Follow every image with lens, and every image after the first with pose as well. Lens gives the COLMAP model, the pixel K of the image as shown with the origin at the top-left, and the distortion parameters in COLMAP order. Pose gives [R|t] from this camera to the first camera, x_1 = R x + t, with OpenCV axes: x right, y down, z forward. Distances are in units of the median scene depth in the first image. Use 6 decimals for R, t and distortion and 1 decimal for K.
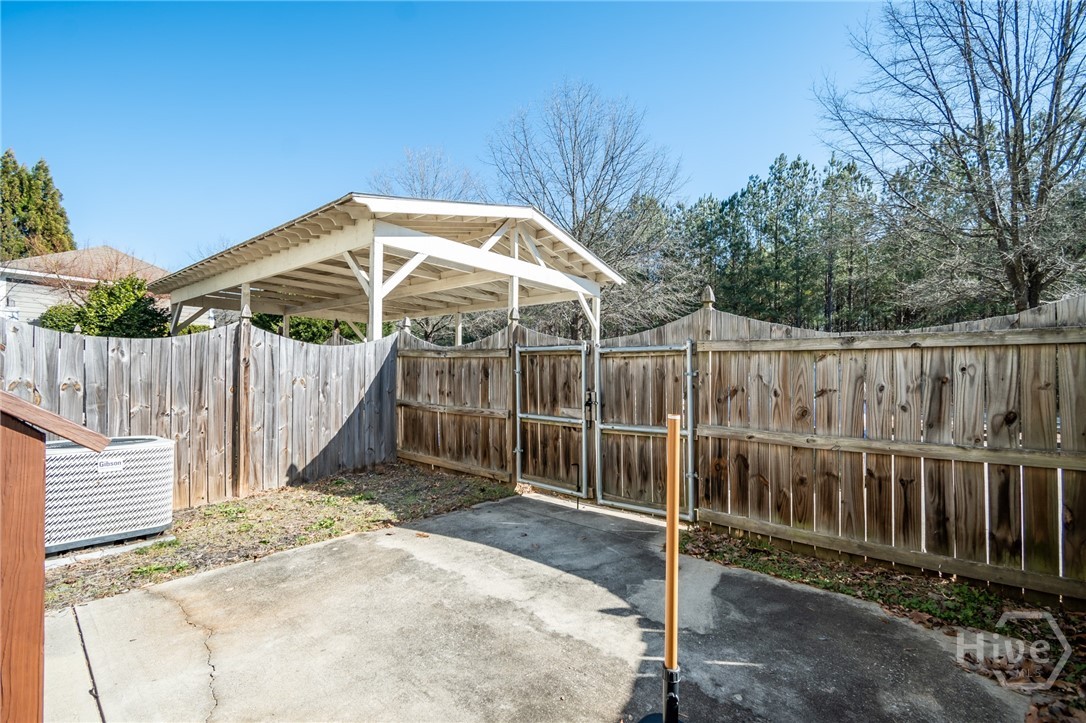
lens RADIAL K [[532.9, 0, 542.1], [0, 532.9, 367.1], [0, 0, 1]] dist [0.001682, 0.000022]
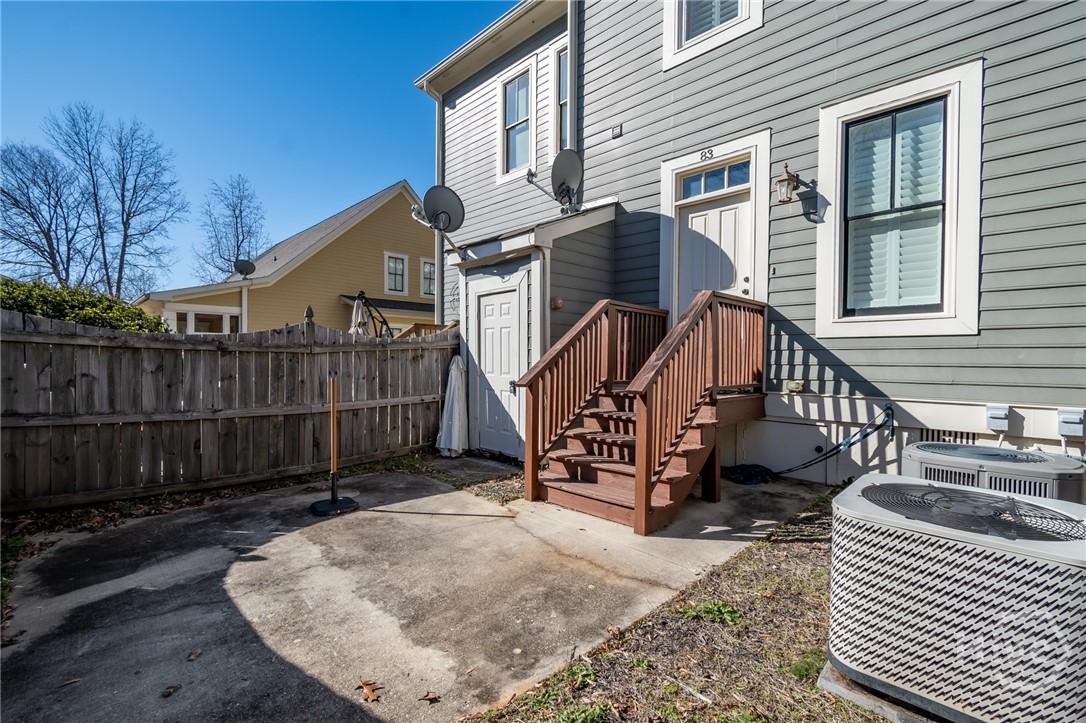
lens RADIAL K [[481.1, 0, 543.6], [0, 481.1, 361.7], [0, 0, 1]] dist [0.007630, -0.003165]
pose [[-0.998039, -0.012826, 0.061263, -0.525039], [-0.013425, 0.999866, -0.009377, 0.003592], [-0.061135, -0.010181, -0.998078, 1.836675]]
